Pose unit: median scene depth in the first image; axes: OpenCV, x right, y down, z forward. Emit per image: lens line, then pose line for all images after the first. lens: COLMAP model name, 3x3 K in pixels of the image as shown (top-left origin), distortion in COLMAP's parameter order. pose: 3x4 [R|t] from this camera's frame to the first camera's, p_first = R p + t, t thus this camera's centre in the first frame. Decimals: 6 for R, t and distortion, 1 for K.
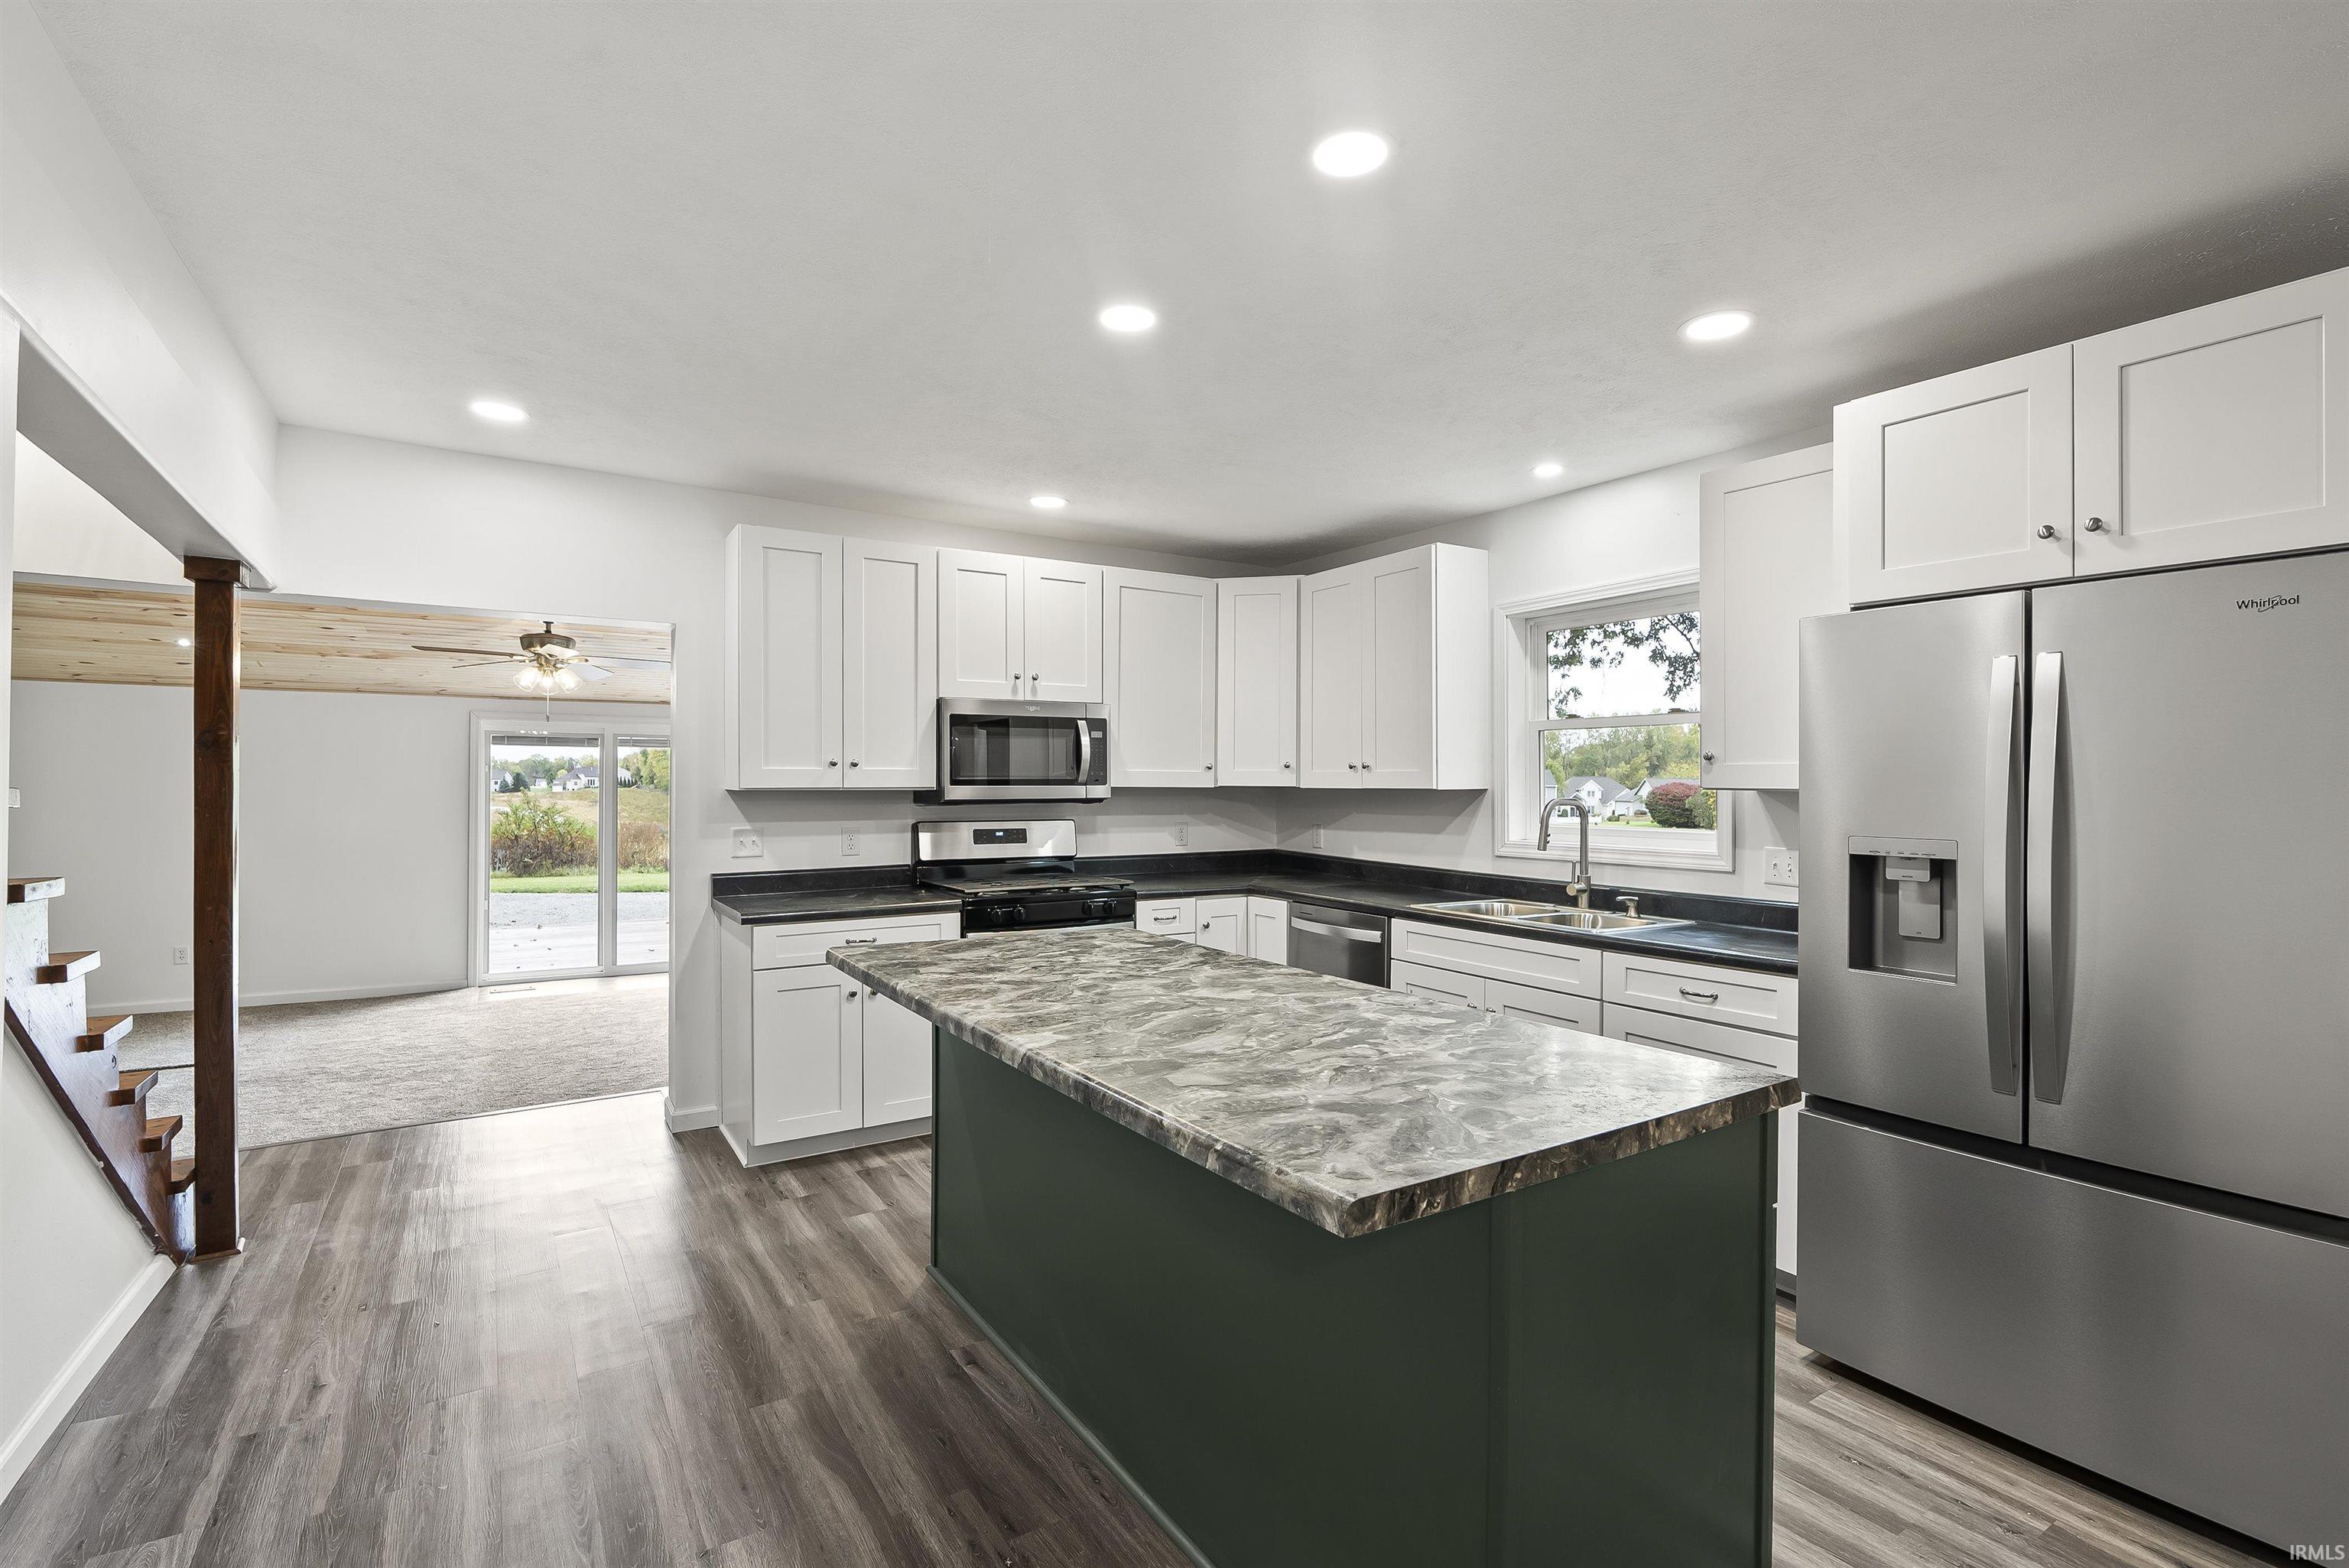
lens RADIAL K [[1062.9, 0, 1165.5], [0, 1062.9, 787.9], [0, 0, 1]] dist [-0.002563, 0.000401]
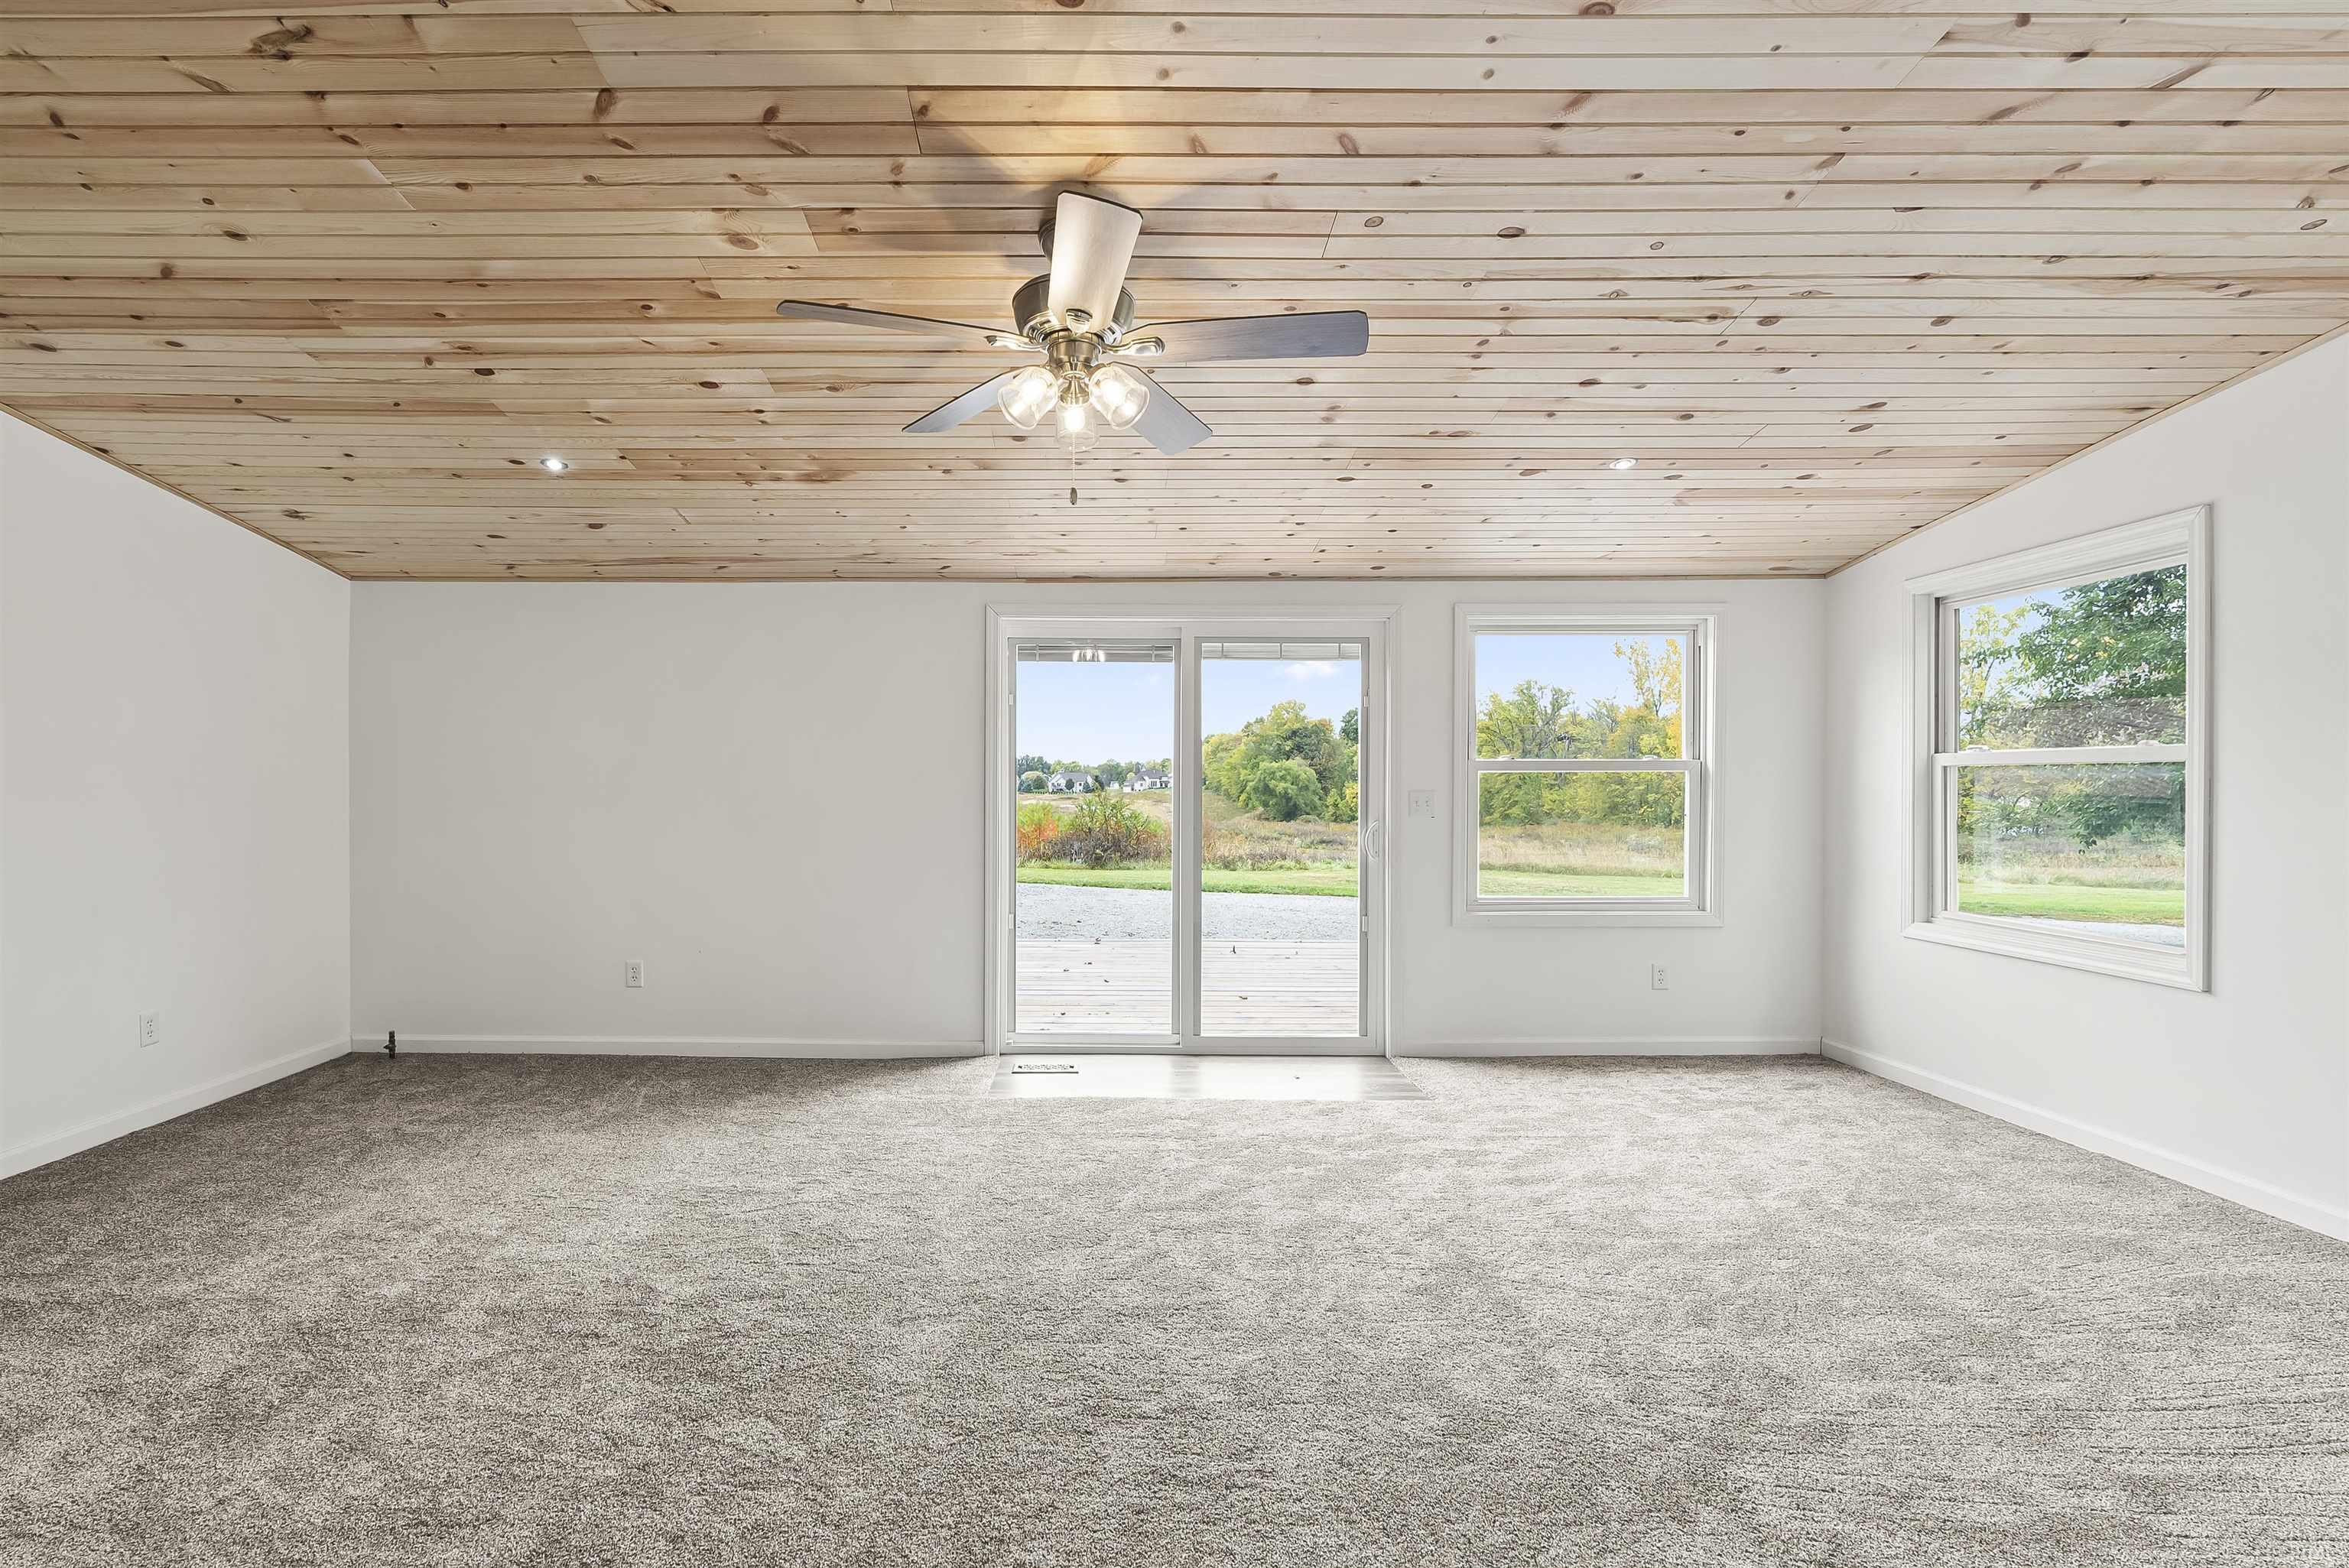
lens RADIAL K [[1062.9, 0, 1169.0], [0, 1062.9, 790.4], [0, 0, 1]] dist [-0.002563, 0.000401]
pose [[0.886491, -0.002356, -0.462739, -0.085748], [0.002399, 0.999997, -0.000496, 0.010864], [0.462739, -0.000671, 0.886494, 0.155613]]
